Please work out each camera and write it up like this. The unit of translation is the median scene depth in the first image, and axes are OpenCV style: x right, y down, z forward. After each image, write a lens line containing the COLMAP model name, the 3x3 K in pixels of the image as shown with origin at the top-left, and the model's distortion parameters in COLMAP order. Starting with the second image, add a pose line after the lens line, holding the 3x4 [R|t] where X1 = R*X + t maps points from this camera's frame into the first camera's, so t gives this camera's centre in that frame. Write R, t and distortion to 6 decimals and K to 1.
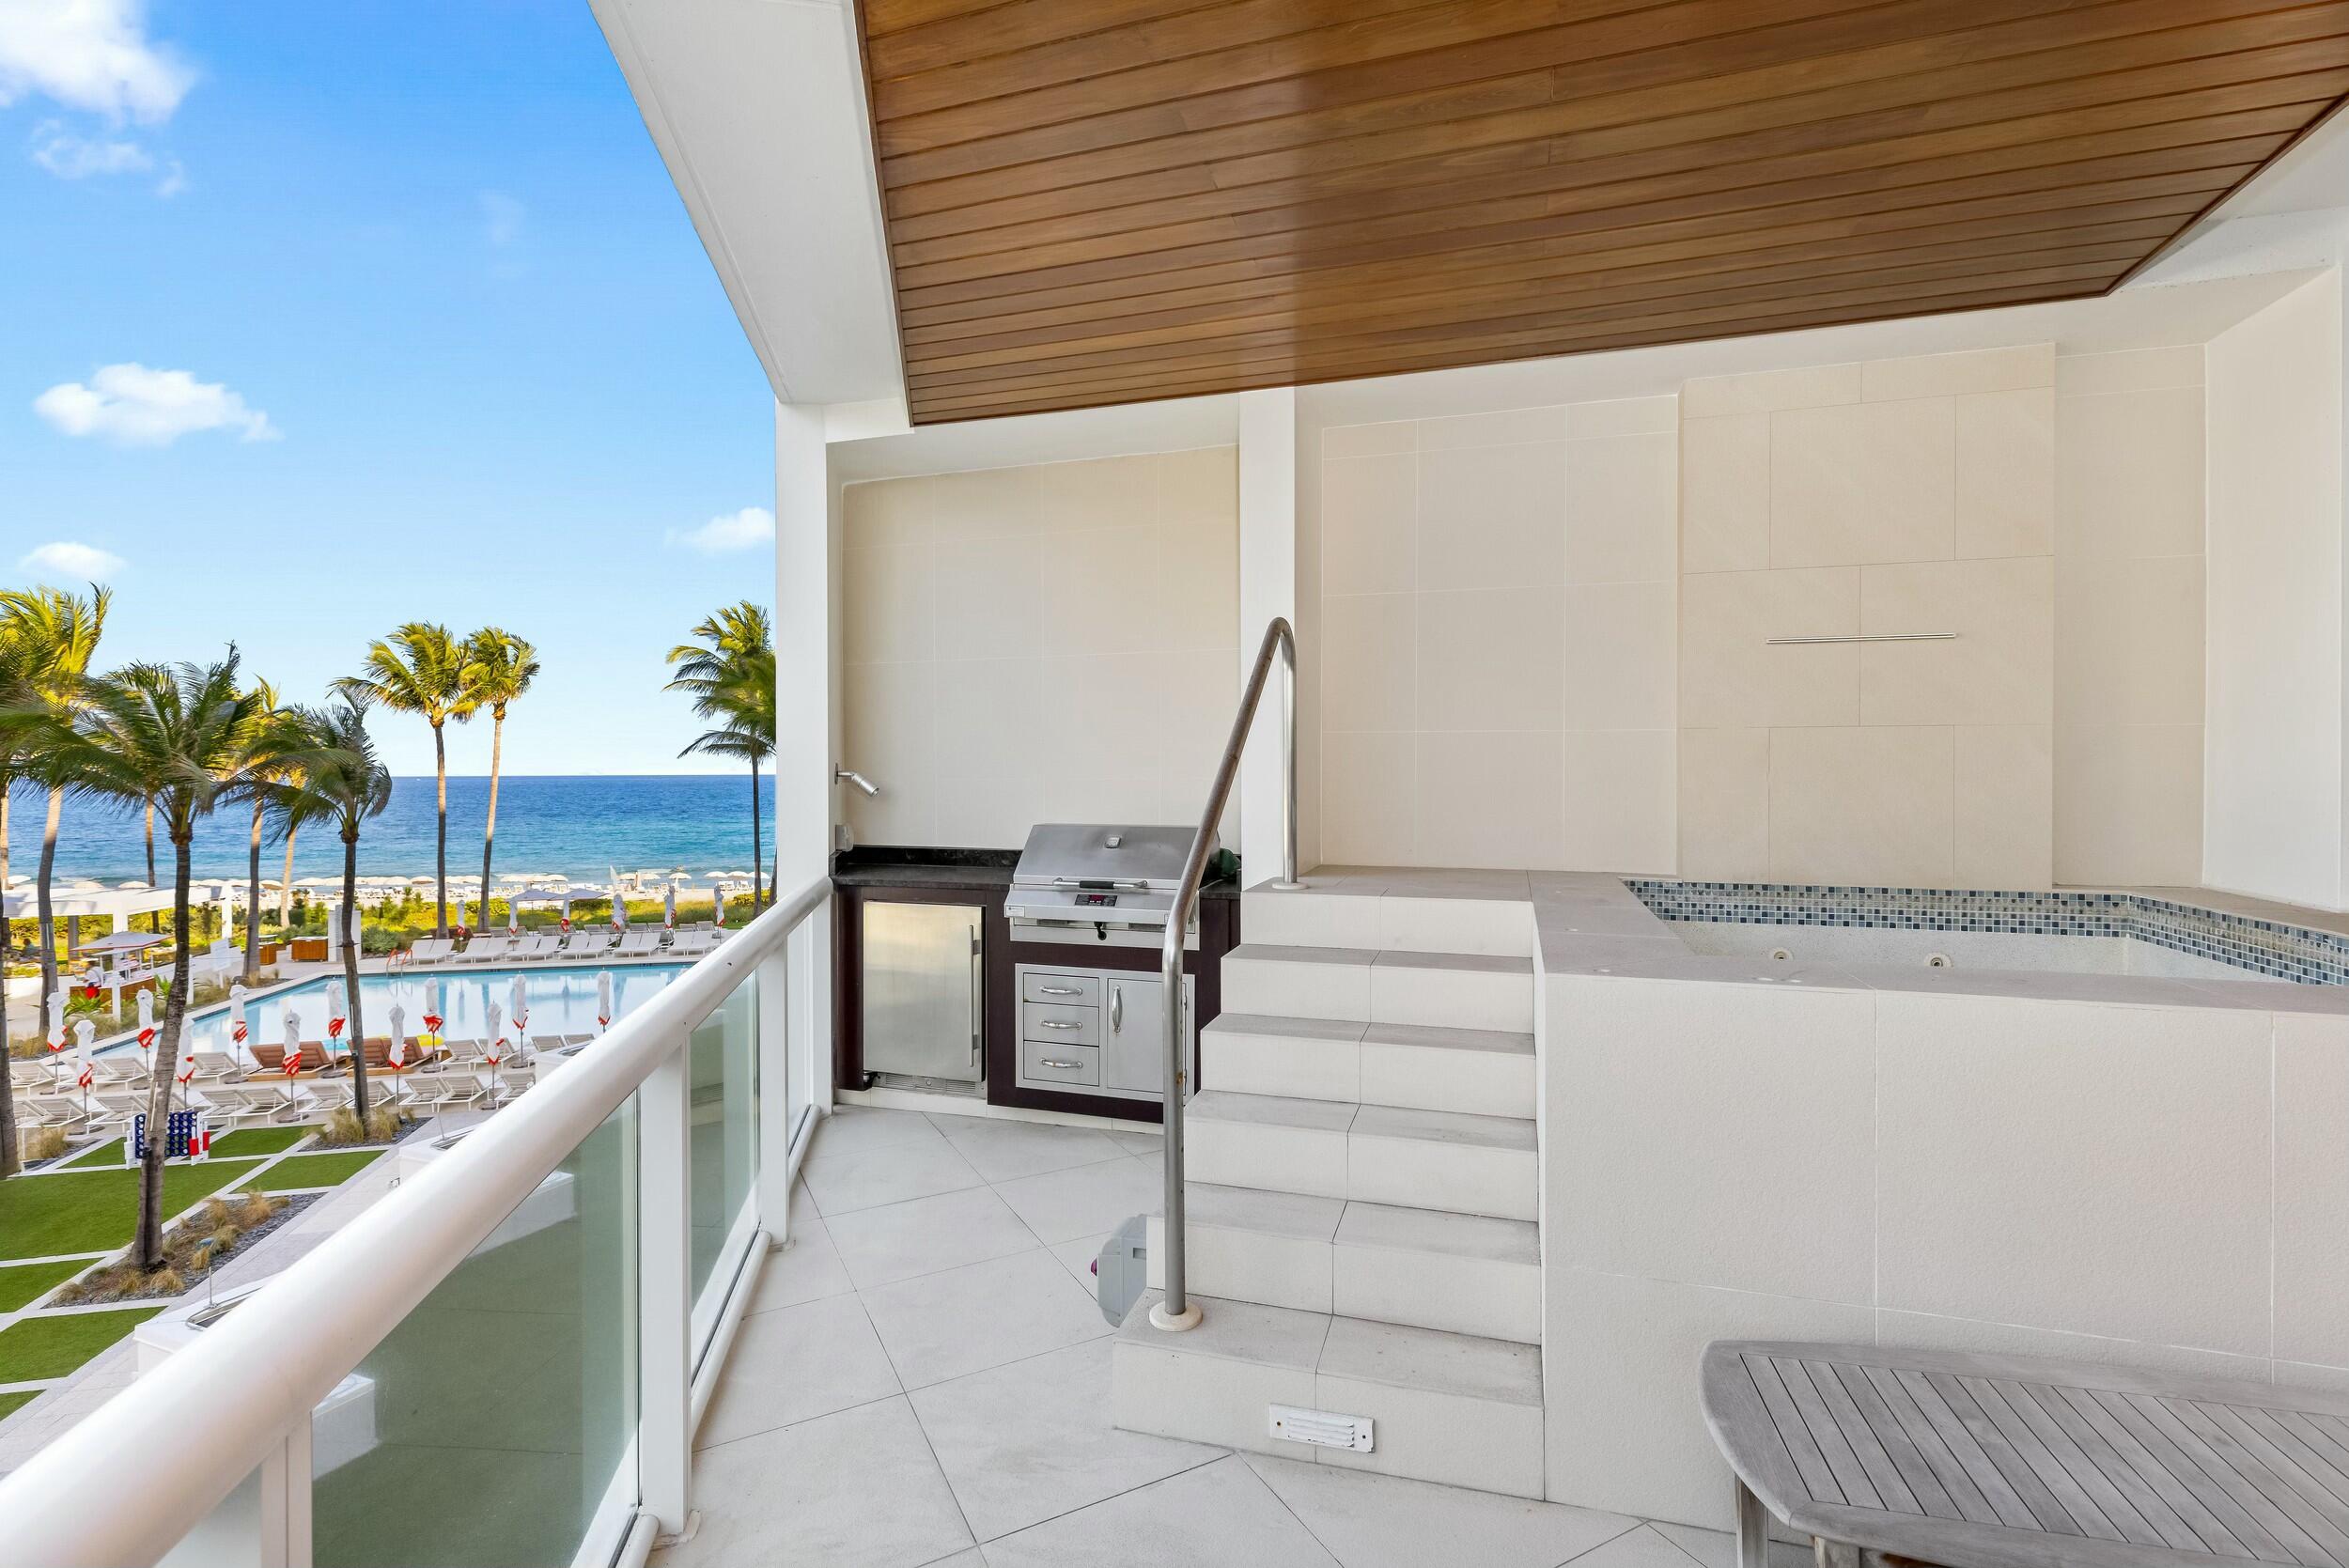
lens RADIAL K [[1069.5, 0, 1180.3], [0, 1069.5, 775.4], [0, 0, 1]] dist [0.003697, -0.000547]
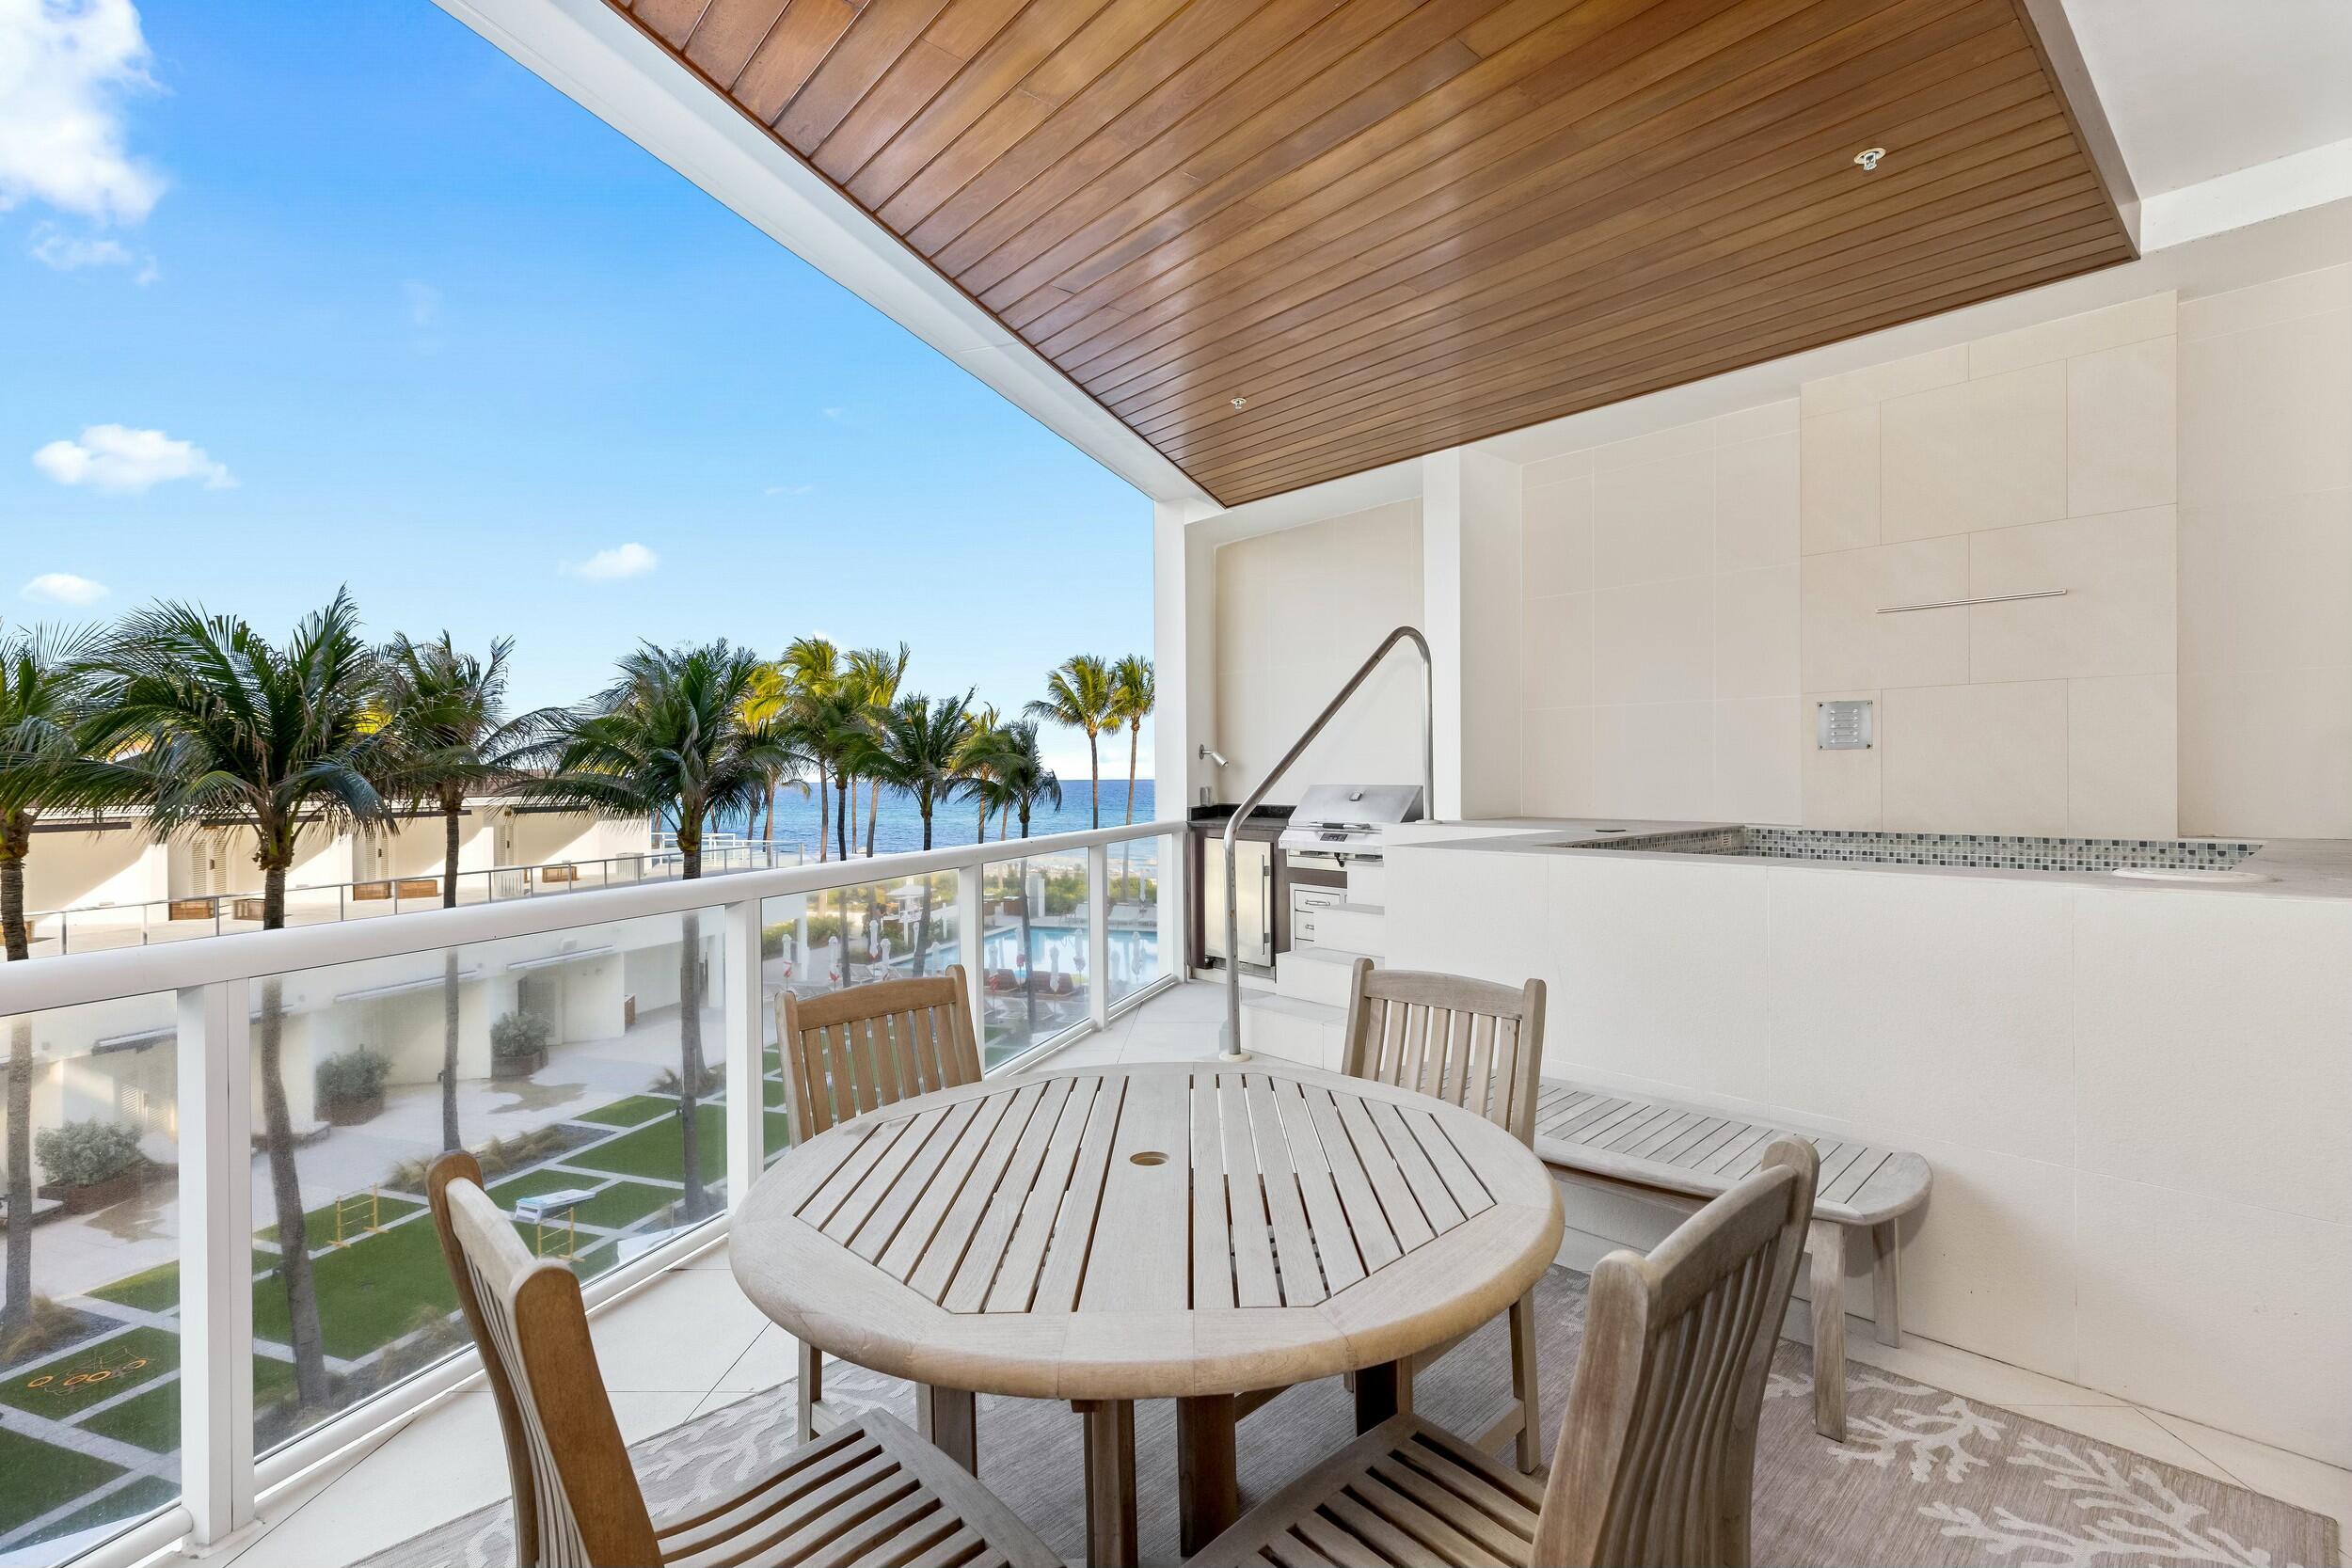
lens RADIAL K [[1070.9, 0, 1190.9], [0, 1070.9, 776.9], [0, 0, 1]] dist [0.003697, -0.000547]
pose [[0.860826, -0.004588, -0.508879, 0.136731], [0.003938, 0.999989, -0.002355, 0.012267], [0.508885, 0.000023, 0.860835, -0.083021]]
